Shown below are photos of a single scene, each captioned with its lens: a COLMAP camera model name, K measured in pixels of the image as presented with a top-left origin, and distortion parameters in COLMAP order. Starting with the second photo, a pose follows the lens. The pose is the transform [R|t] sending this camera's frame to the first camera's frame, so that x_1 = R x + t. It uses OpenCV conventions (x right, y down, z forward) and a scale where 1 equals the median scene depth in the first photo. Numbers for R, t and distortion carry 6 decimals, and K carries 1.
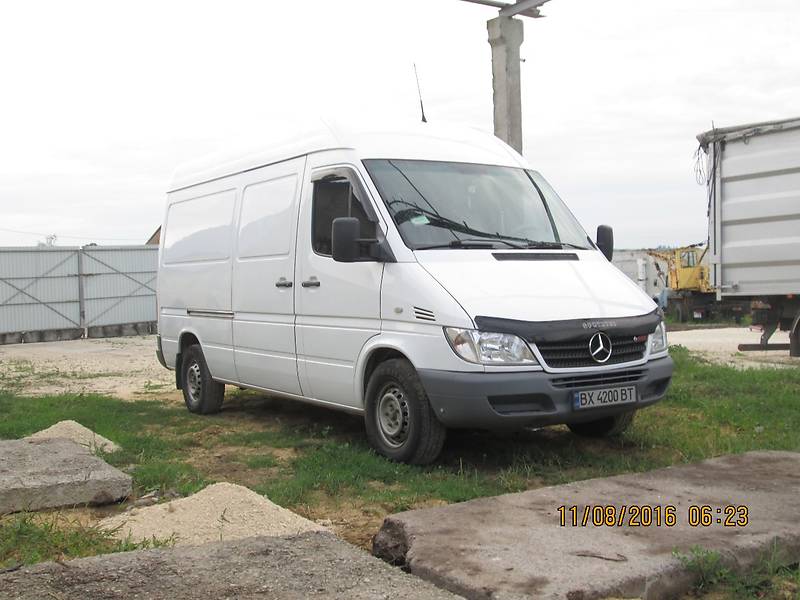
lens RADIAL K [[895.7, 0, 397.8], [0, 895.7, 299.9], [0, 0, 1]] dist [-0.060006, 0.000000]
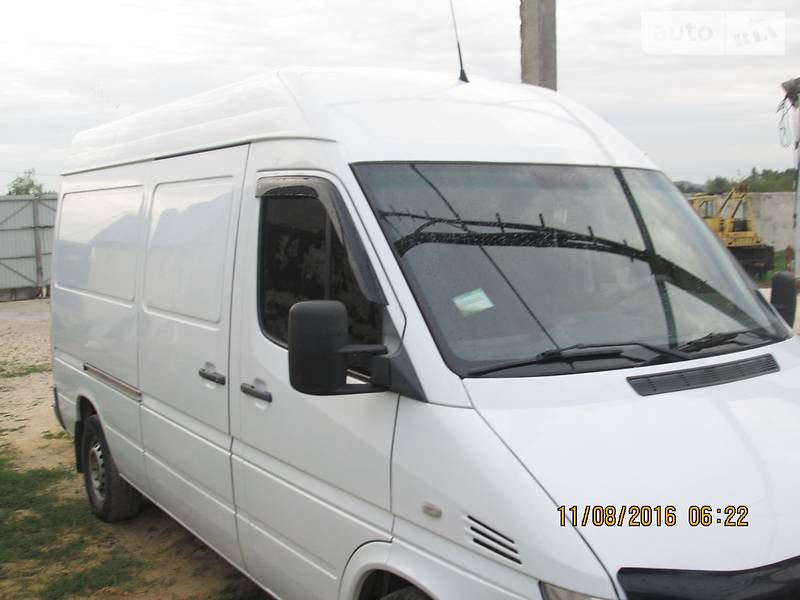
lens RADIAL K [[895.7, 0, 403.2], [0, 895.7, 299.7], [0, 0, 1]] dist [-0.060006, 0.000000]
pose [[0.999803, -0.000353, 0.019829, -0.018990], [-0.001137, 0.997175, 0.075105, -0.108399], [-0.019799, -0.075113, 0.996978, 0.449700]]
